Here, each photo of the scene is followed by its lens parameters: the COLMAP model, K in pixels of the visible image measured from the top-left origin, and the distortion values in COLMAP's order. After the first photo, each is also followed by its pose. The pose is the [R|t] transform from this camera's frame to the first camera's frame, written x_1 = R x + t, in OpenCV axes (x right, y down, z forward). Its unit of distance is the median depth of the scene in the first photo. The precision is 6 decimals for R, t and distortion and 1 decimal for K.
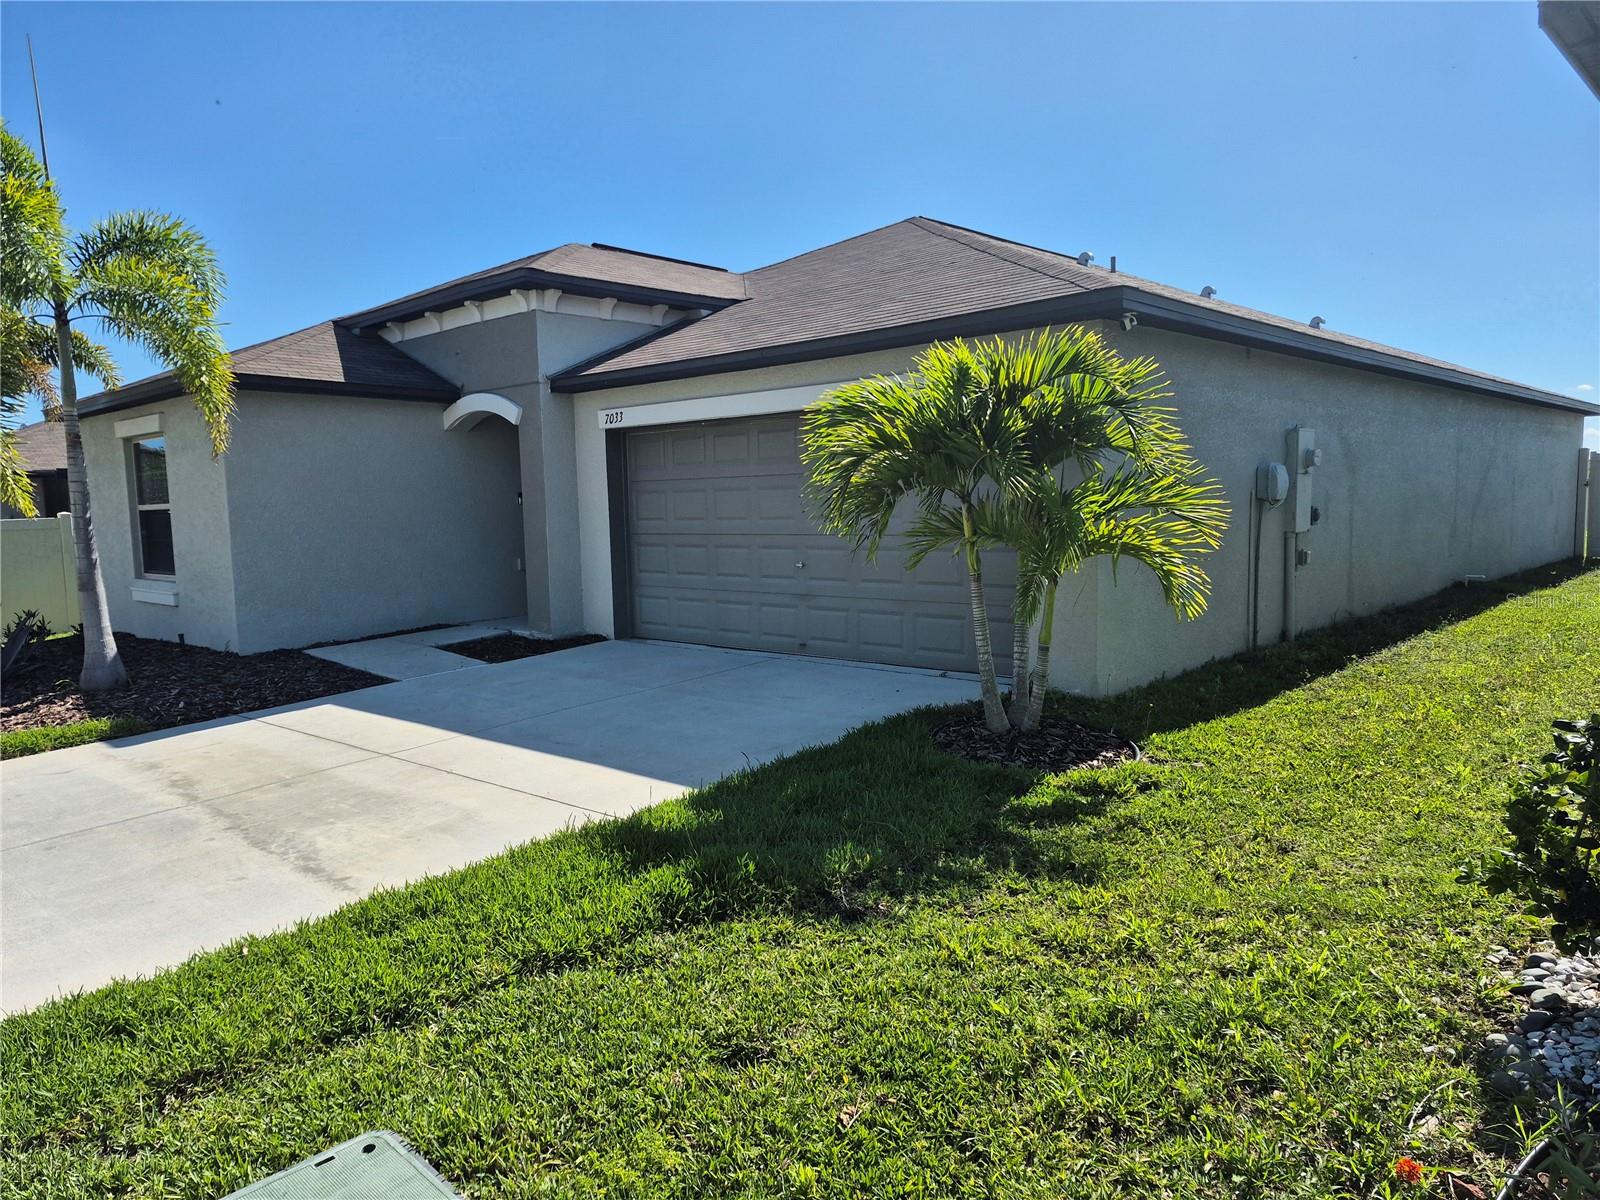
lens RADIAL K [[1096.2, 0, 808.5], [0, 1096.2, 621.3], [0, 0, 1]] dist [0.070355, -0.072938]
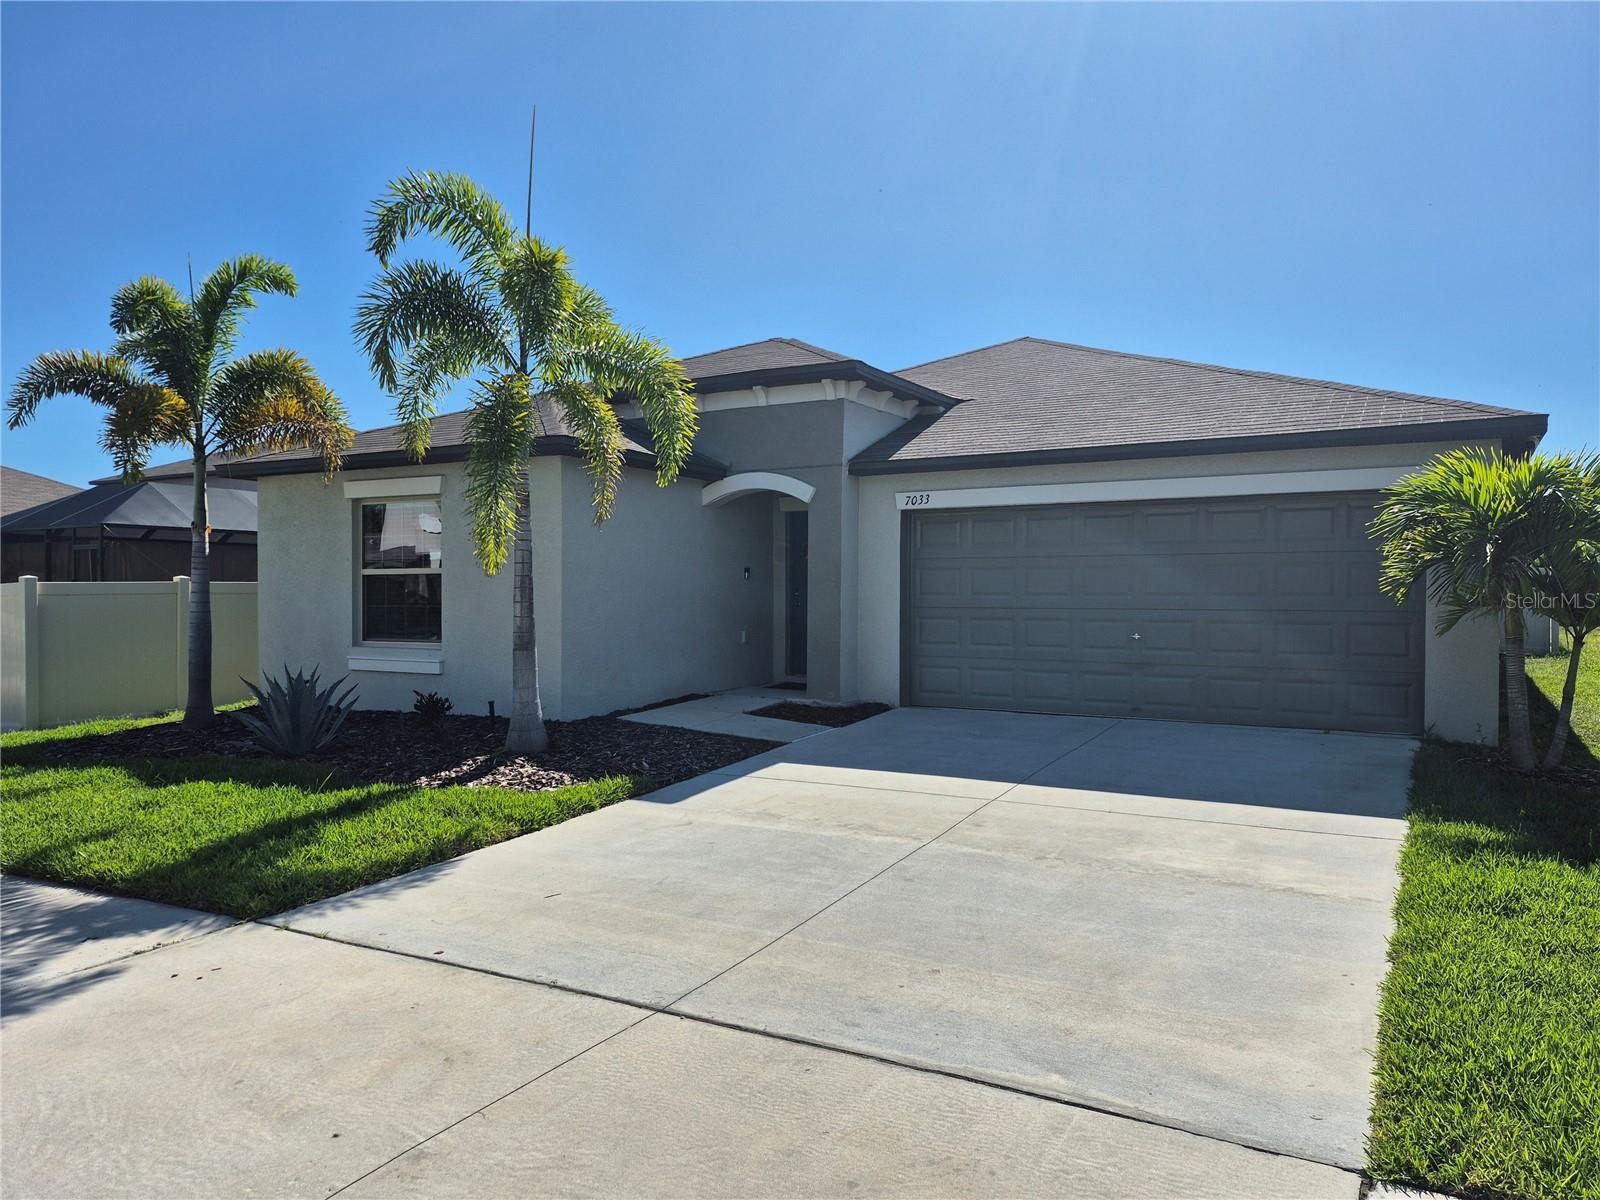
lens RADIAL K [[1096.2, 0, 811.3], [0, 1096.2, 600.1], [0, 0, 1]] dist [0.070355, -0.072938]
pose [[0.970266, 0.023435, 0.240903, -0.524251], [0.002142, 0.994432, -0.105362, 0.025581], [-0.242031, 0.102746, 0.964813, -0.003402]]
